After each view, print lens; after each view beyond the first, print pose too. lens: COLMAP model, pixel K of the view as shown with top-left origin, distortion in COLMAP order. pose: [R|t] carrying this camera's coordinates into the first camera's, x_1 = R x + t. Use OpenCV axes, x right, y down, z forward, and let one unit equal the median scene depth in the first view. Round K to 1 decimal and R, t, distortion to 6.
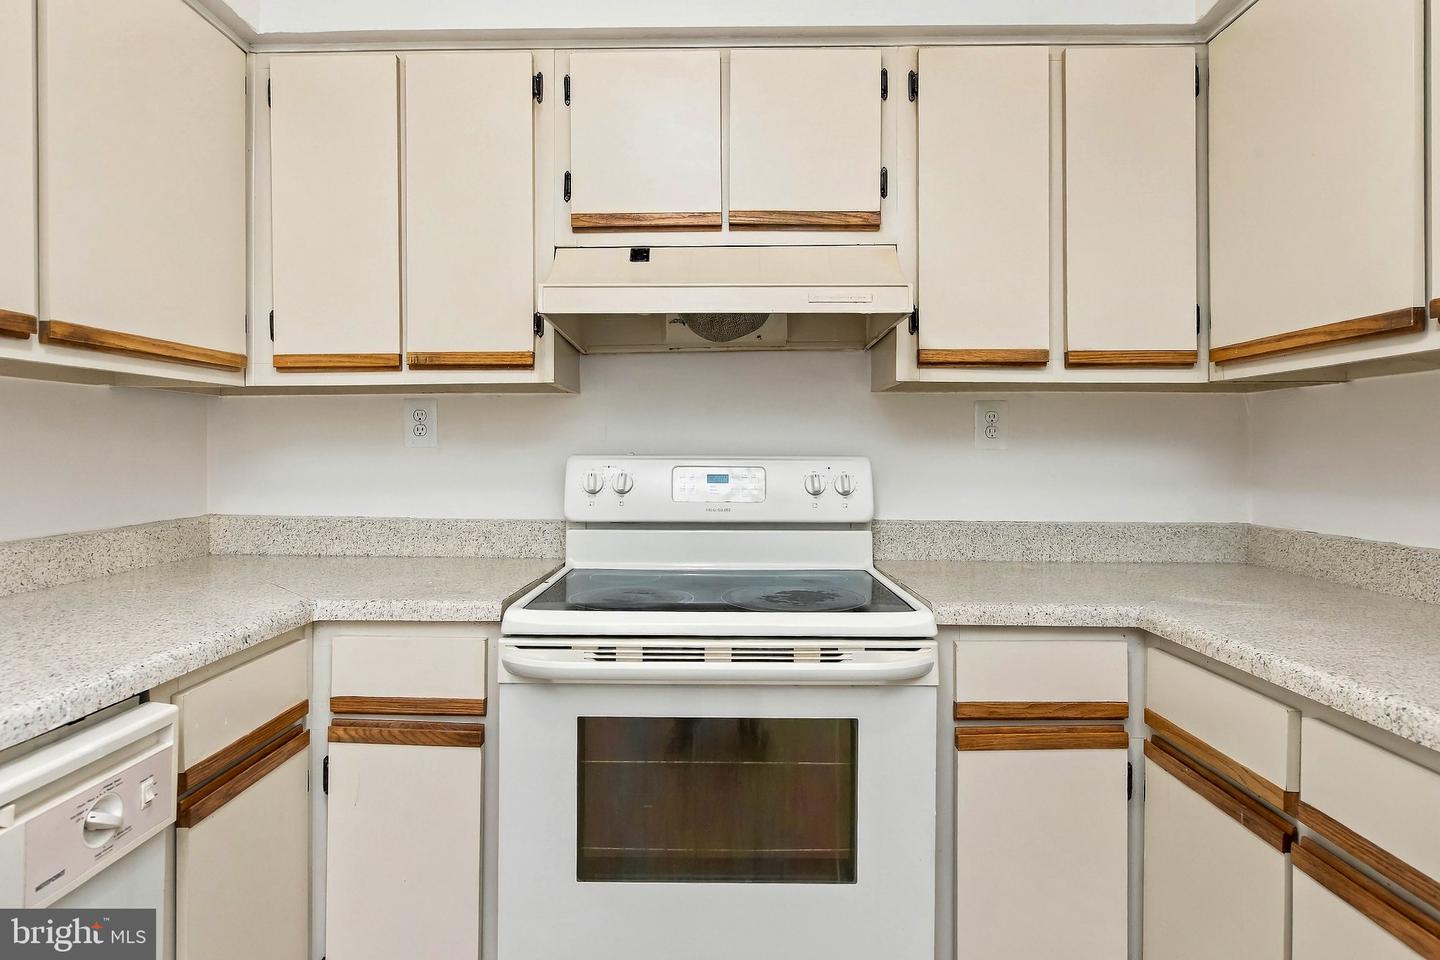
lens RADIAL K [[752.7, 0, 718.0], [0, 752.7, 458.4], [0, 0, 1]] dist [-0.017240, 0.005820]
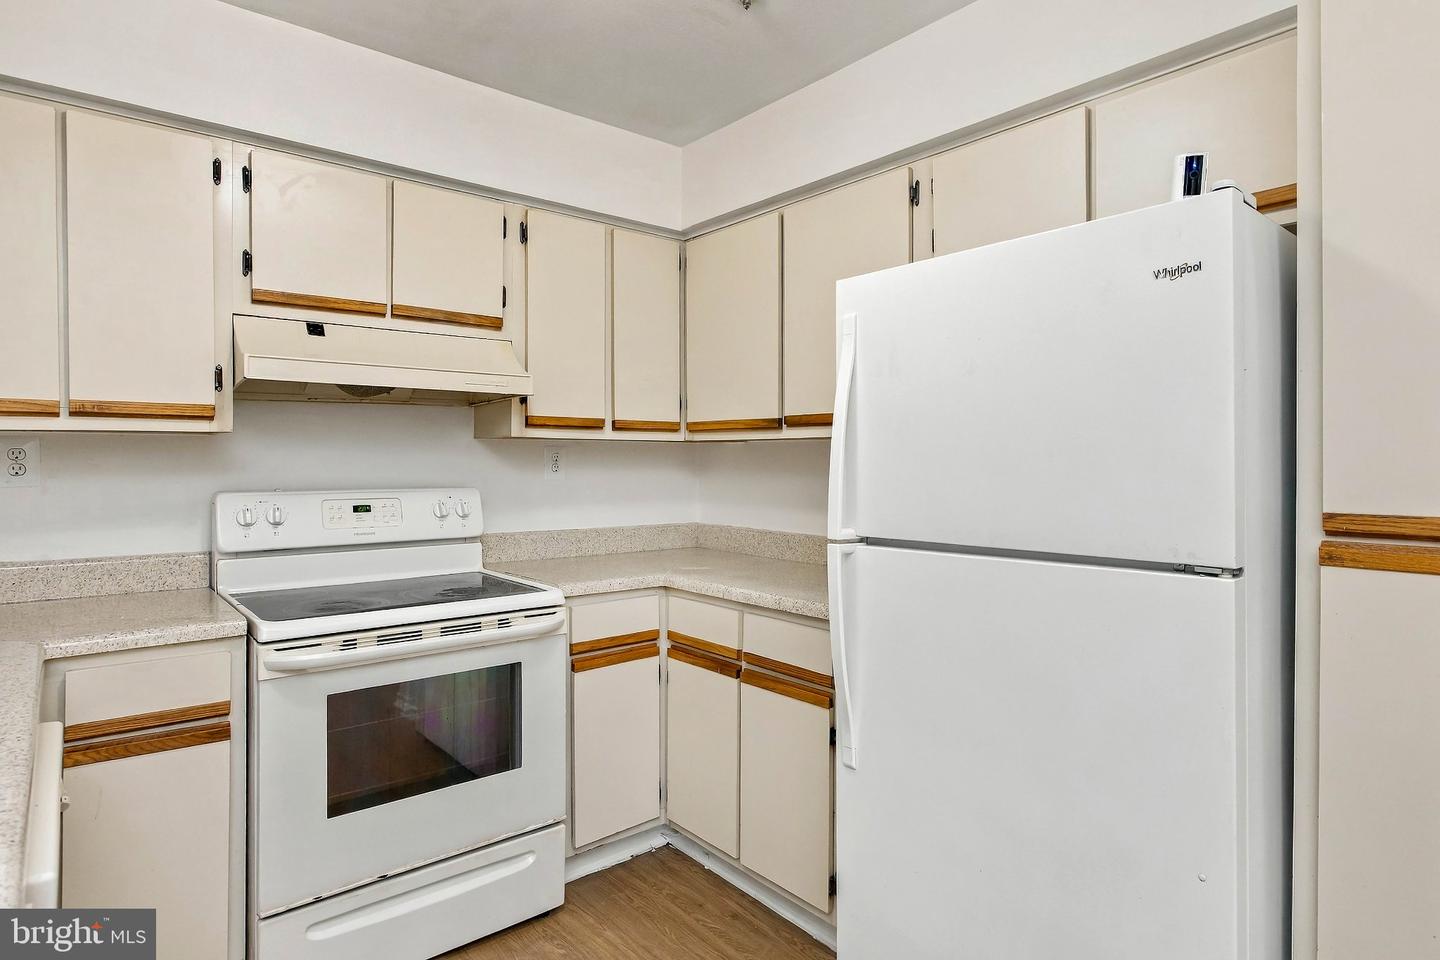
lens RADIAL K [[800.3, 0, 732.8], [0, 800.3, 467.6], [0, 0, 1]] dist [-0.006961, 0.002810]
pose [[0.748449, -0.006813, 0.663158, -0.466199], [0.000857, 0.999956, 0.009306, -0.058571], [-0.663192, -0.006396, 0.748422, -0.429384]]
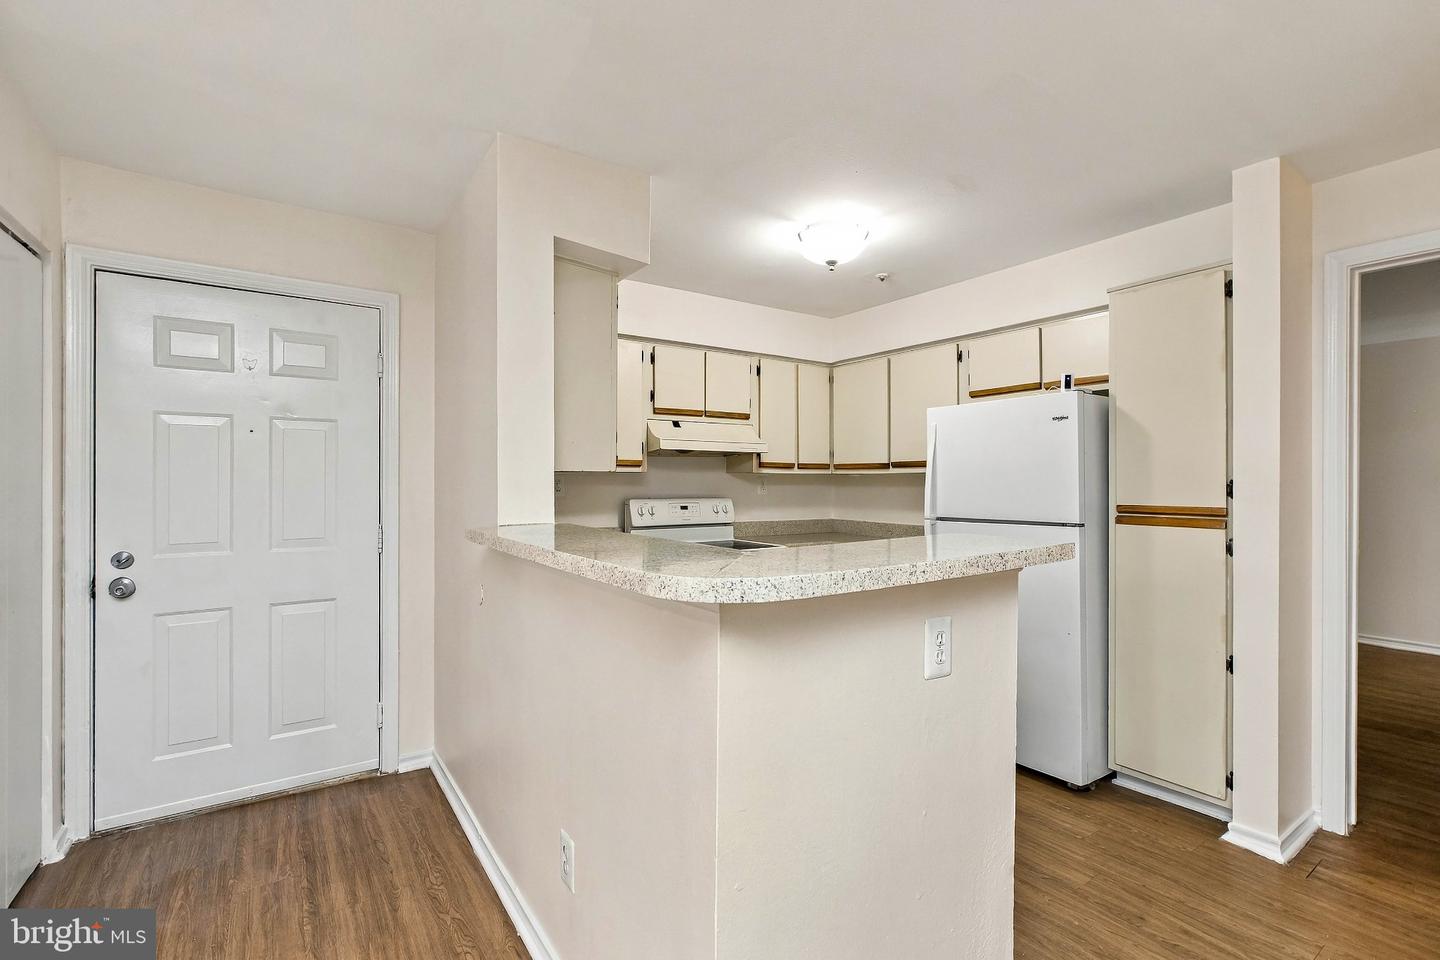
lens RADIAL K [[670.2, 0, 730.1], [0, 670.2, 482.3], [0, 0, 1]] dist [-0.001368, -0.000713]
pose [[0.806937, -0.000090, 0.590637, -1.367359], [0.000276, 1.000000, -0.000225, -0.066242], [-0.590637, 0.000345, 0.806937, -1.034006]]
